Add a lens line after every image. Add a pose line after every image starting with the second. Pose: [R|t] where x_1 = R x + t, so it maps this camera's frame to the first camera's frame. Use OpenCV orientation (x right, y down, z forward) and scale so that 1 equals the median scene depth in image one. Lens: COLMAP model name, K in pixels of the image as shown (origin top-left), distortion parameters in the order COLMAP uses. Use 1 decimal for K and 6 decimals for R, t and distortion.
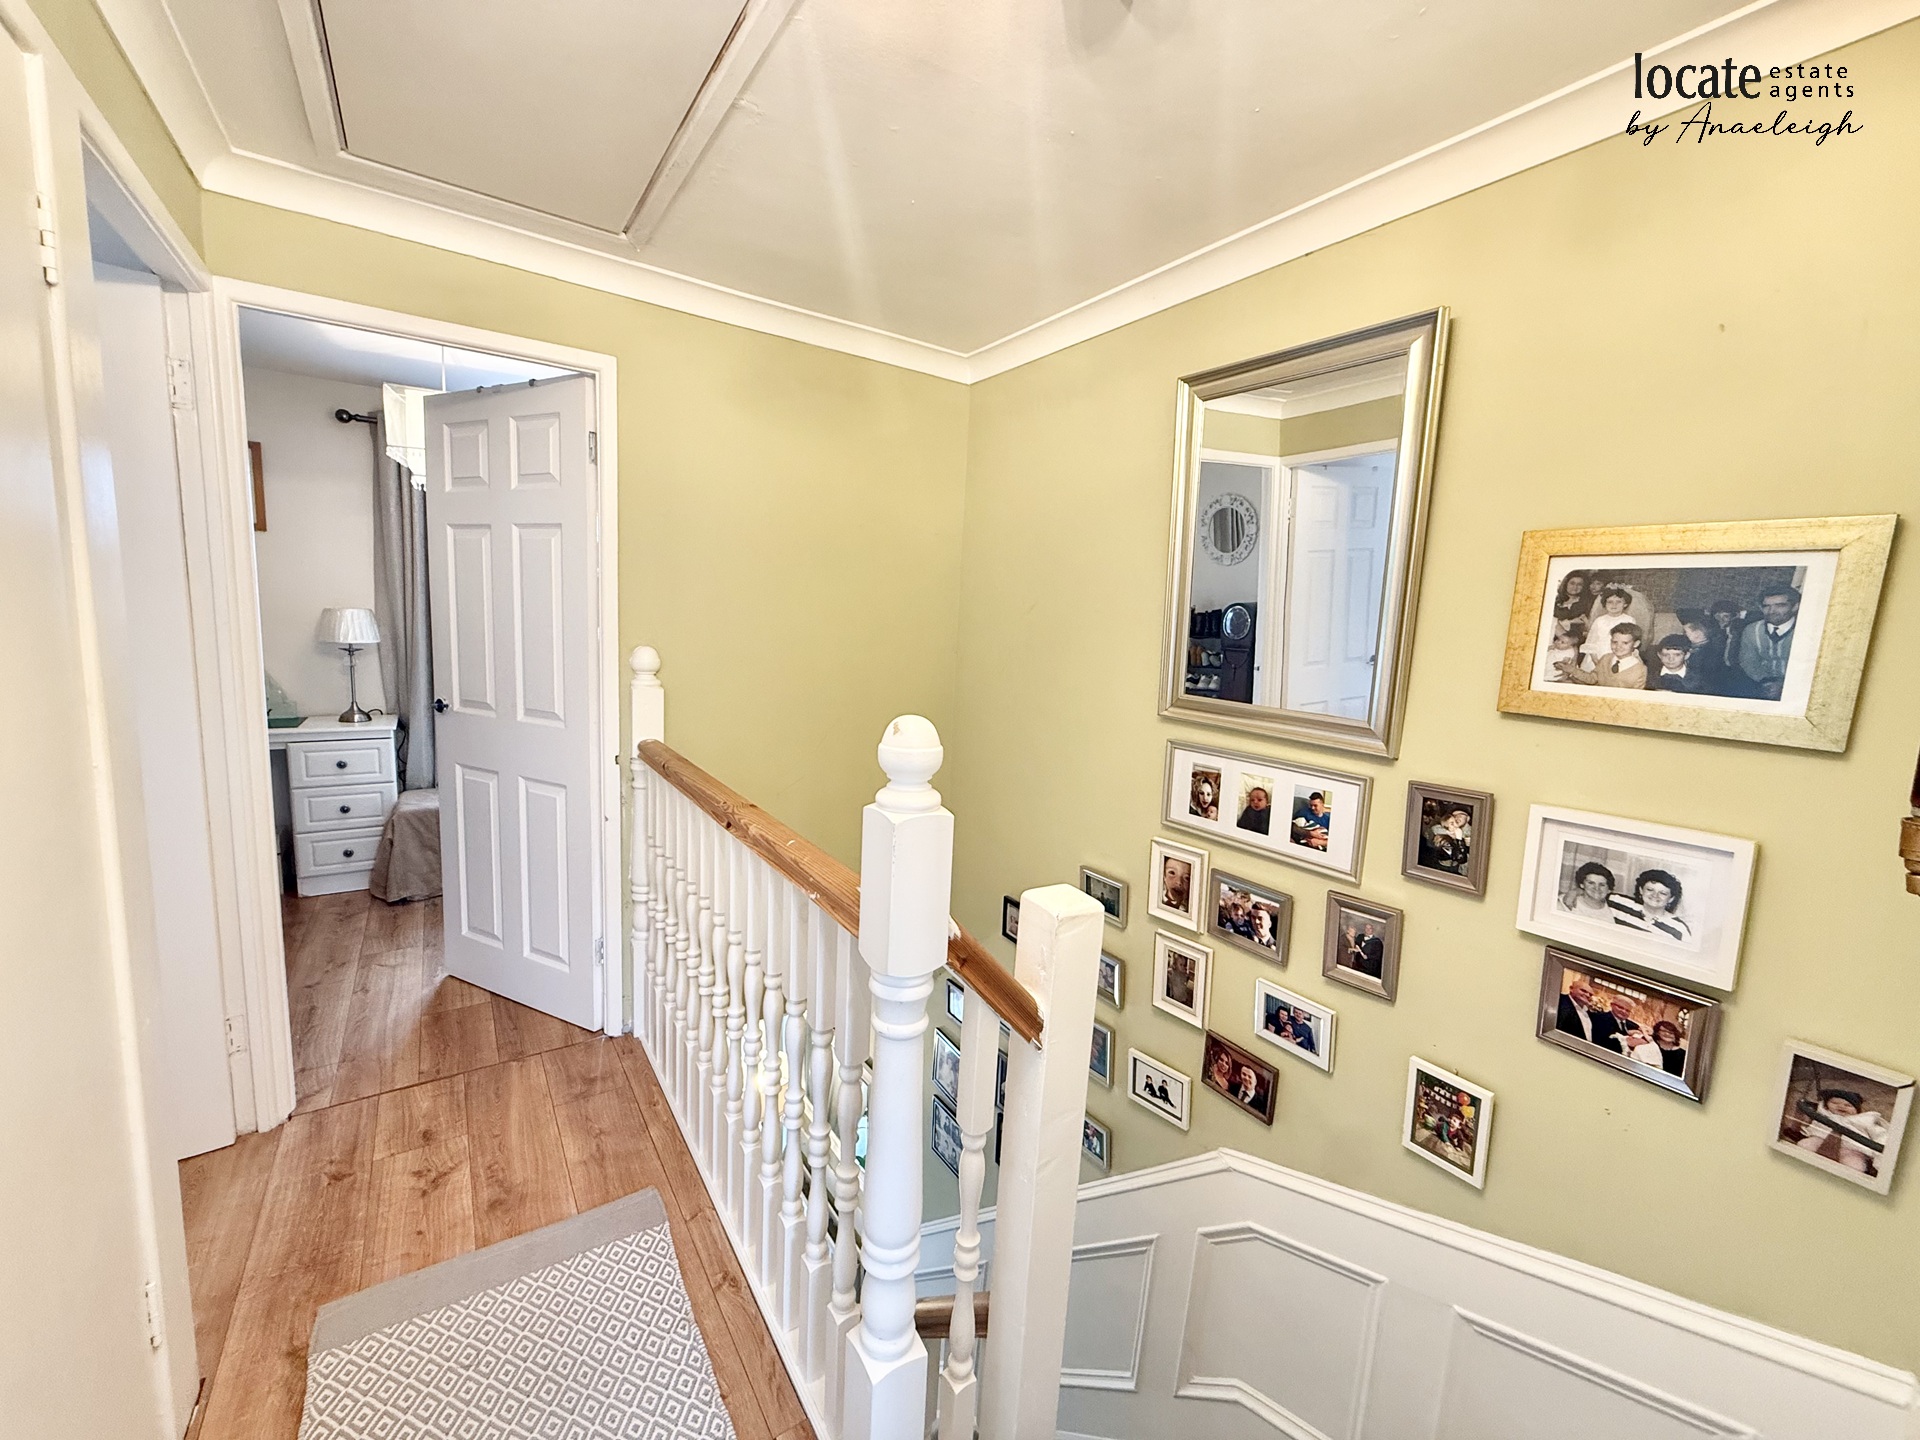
lens RADIAL K [[762.8, 0, 950.2], [0, 762.8, 722.2], [0, 0, 1]] dist [0.003405, -0.000607]
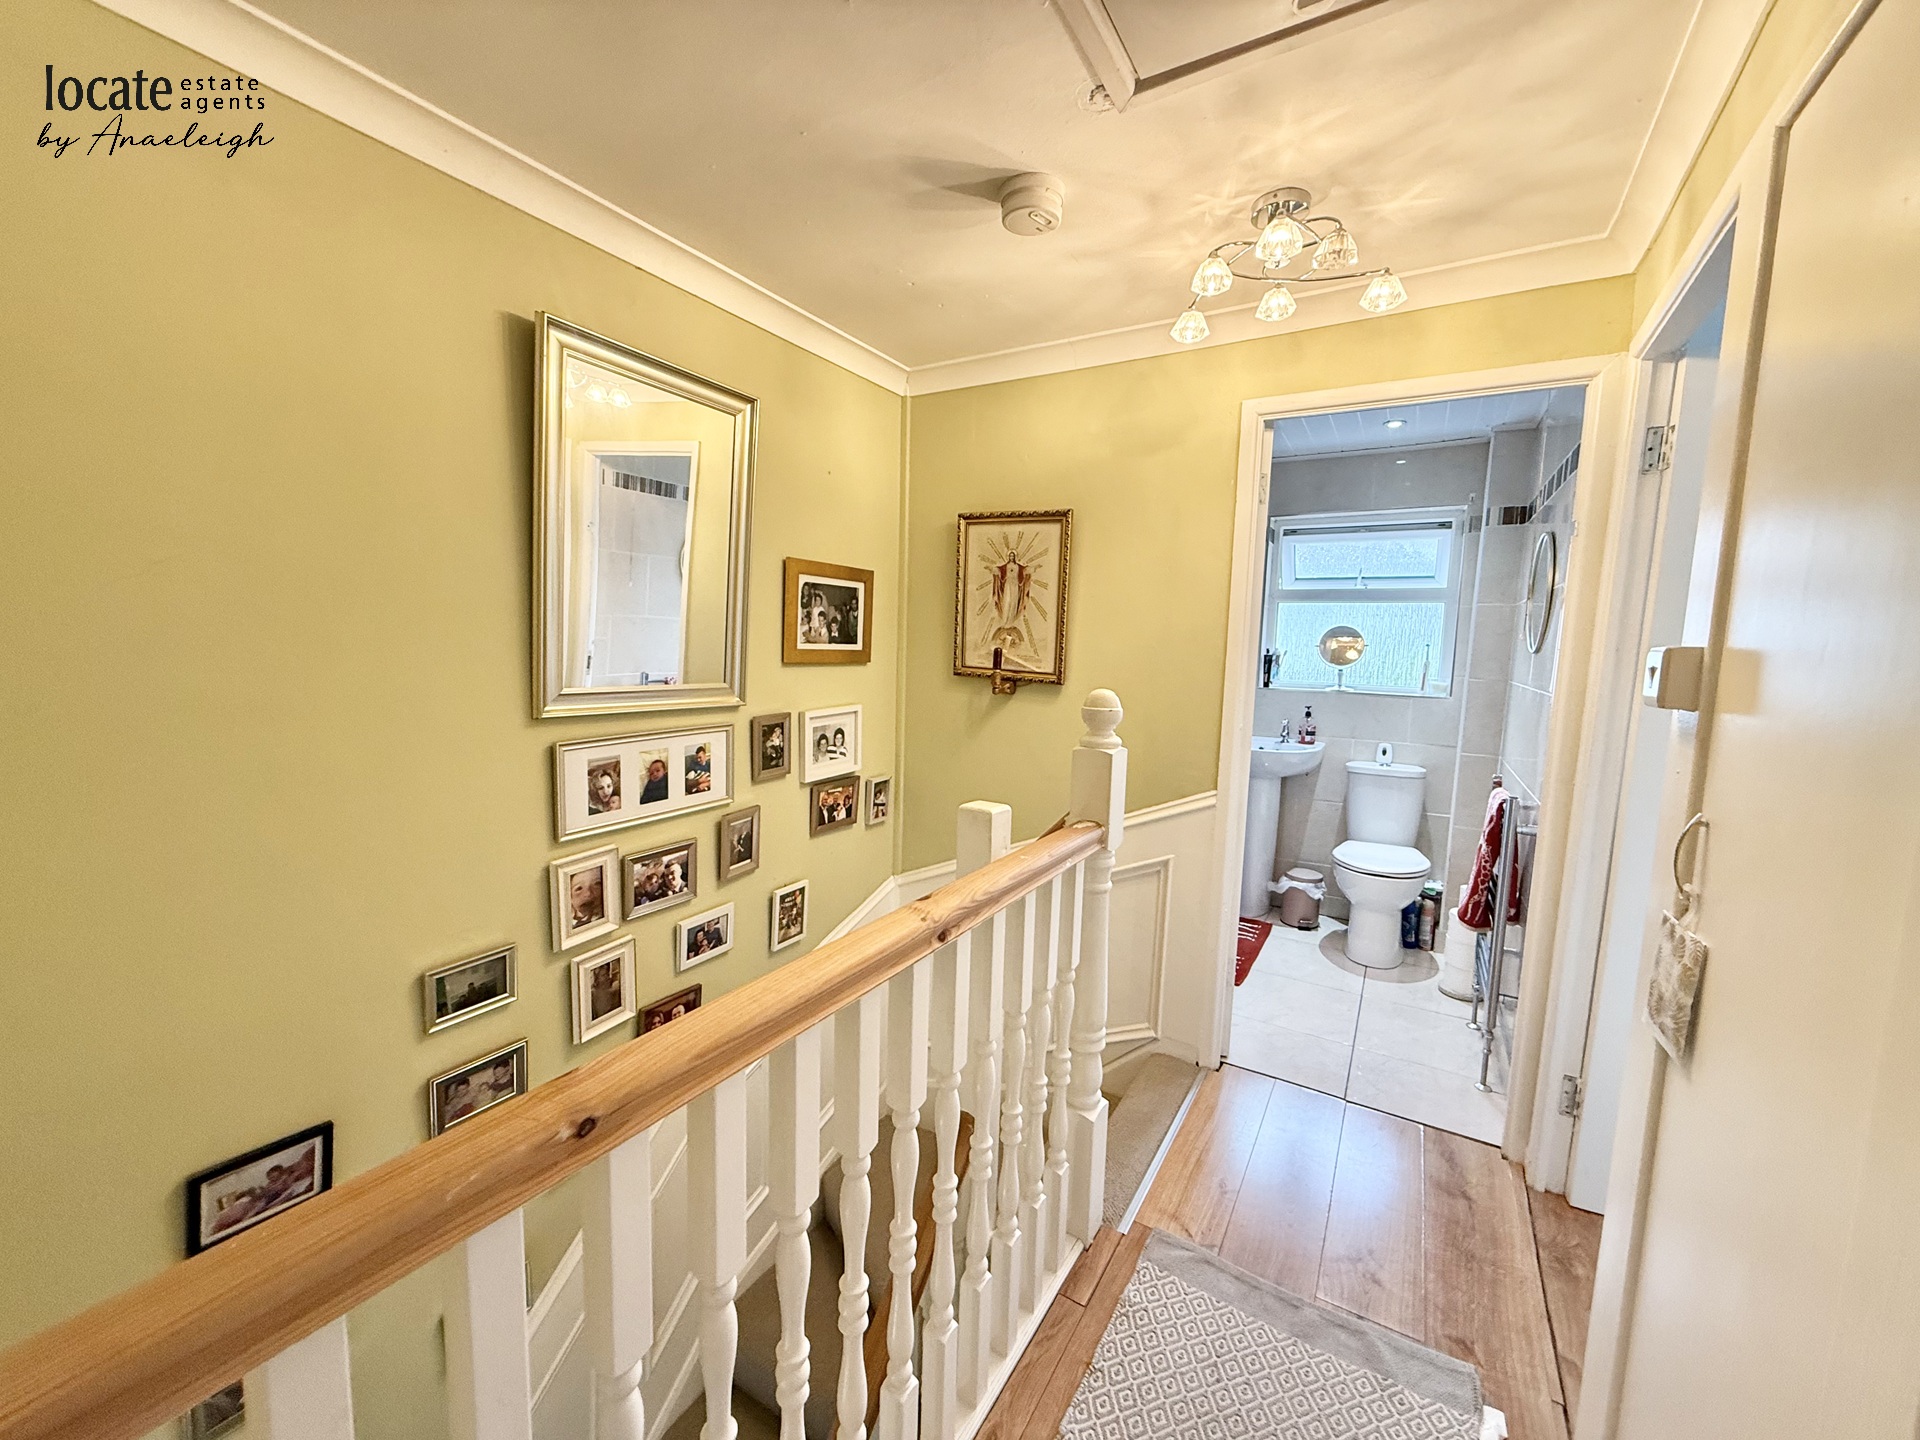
lens RADIAL K [[762.8, 0, 957.7], [0, 762.8, 718.3], [0, 0, 1]] dist [0.003405, -0.000607]
pose [[-0.419247, -0.157616, 0.894086, -0.790316], [0.073775, 0.975643, 0.206588, -0.177076], [-0.904870, 0.152573, -0.397407, 1.111524]]
